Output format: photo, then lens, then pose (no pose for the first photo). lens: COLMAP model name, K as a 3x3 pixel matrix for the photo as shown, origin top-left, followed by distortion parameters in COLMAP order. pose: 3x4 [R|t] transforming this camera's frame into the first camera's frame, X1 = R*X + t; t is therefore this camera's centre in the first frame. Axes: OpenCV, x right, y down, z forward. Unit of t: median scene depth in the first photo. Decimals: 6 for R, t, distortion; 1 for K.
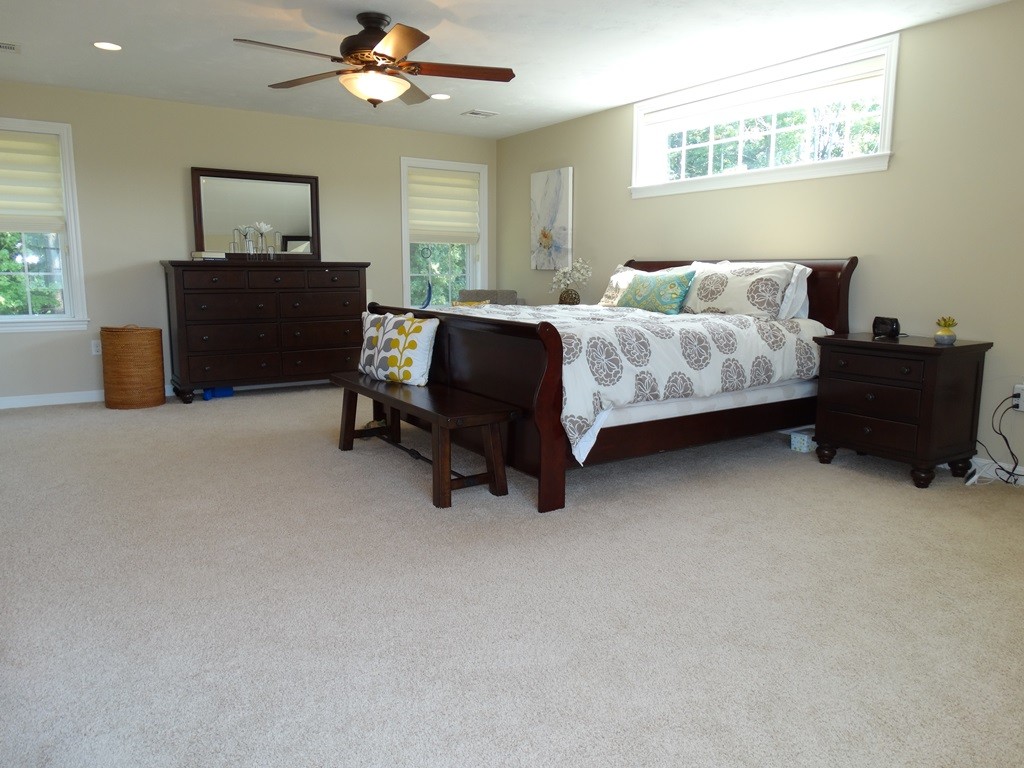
lens RADIAL K [[726.7, 0, 512.0], [0, 726.7, 384.0], [0, 0, 1]] dist [0.057460, 0.000275]
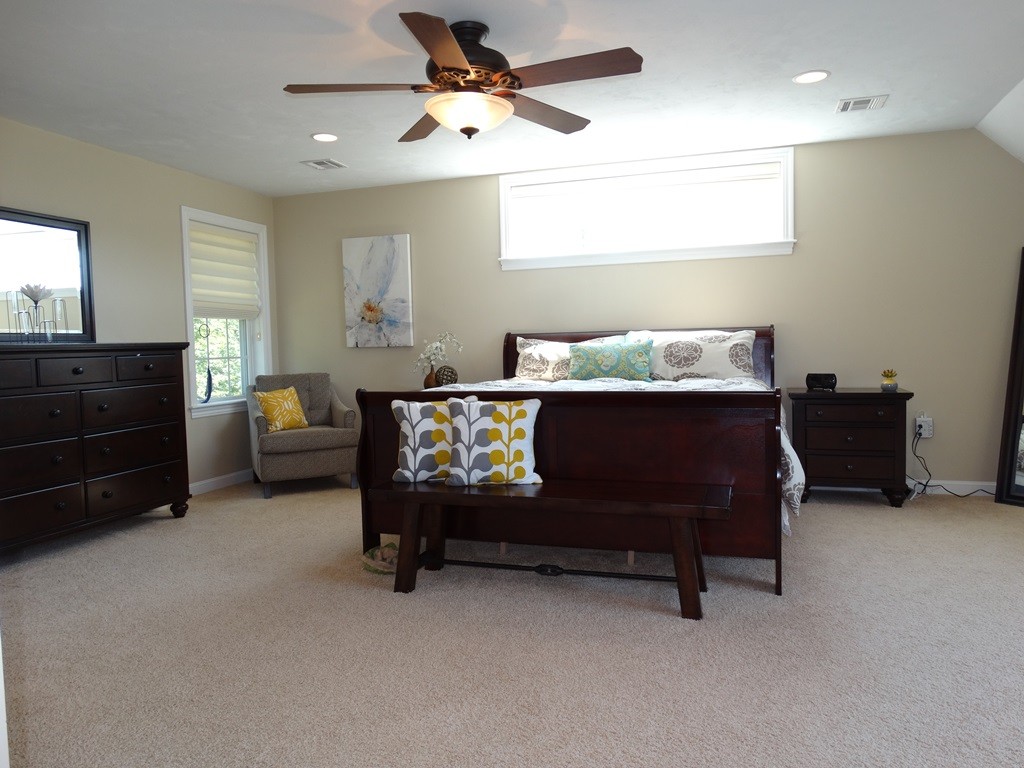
lens RADIAL K [[732.1, 0, 510.8], [0, 732.1, 400.0], [0, 0, 1]] dist [-0.000448, 0.036282]
pose [[0.786817, -0.068417, 0.613382, -0.537534], [0.125018, 0.990902, -0.049841, -0.044007], [-0.604391, 0.115899, 0.788212, 0.318258]]
